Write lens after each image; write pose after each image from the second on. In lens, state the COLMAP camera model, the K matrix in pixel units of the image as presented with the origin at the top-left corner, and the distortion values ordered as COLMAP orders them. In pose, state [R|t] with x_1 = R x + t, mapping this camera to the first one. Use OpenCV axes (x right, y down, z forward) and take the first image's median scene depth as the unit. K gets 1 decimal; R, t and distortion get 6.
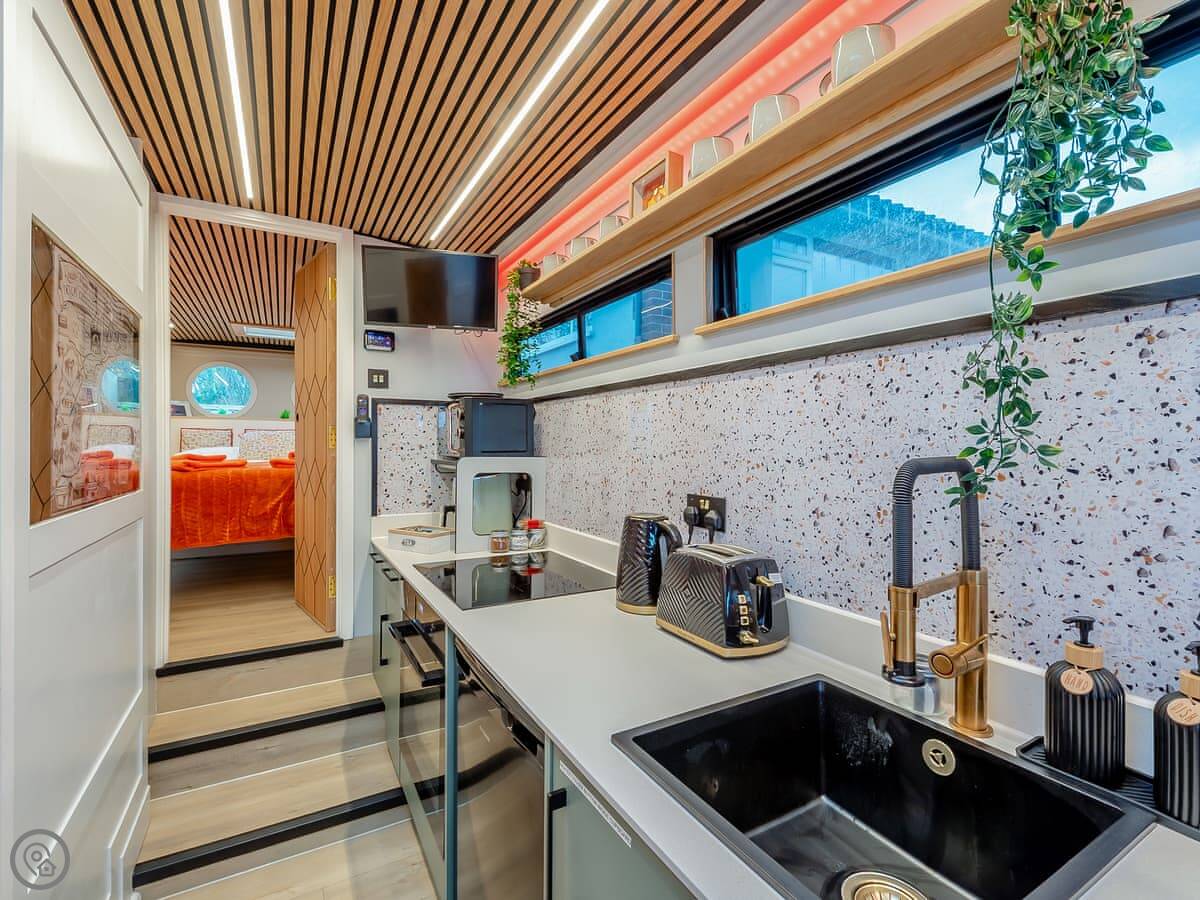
lens RADIAL K [[556.3, 0, 626.2], [0, 556.3, 444.5], [0, 0, 1]] dist [0.001427, -0.000146]
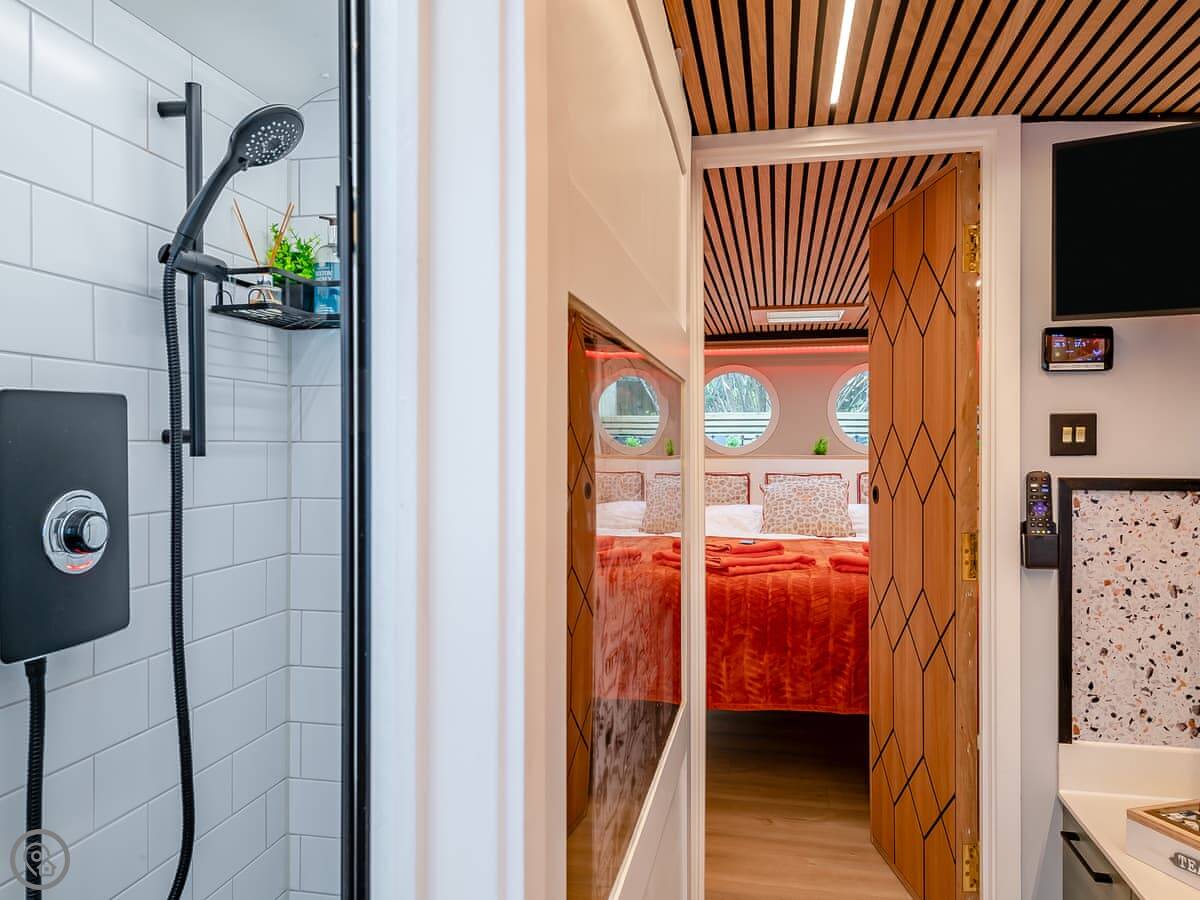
lens RADIAL K [[885.9, 0, 600.0], [0, 885.9, 450.0], [0, 0, 1]] dist [0.000857, 0.000370]
pose [[0.735457, 0.000277, -0.677571, -0.247425], [0.004379, 0.999977, 0.005163, -0.113185], [0.677557, -0.006764, 0.735439, 0.223308]]
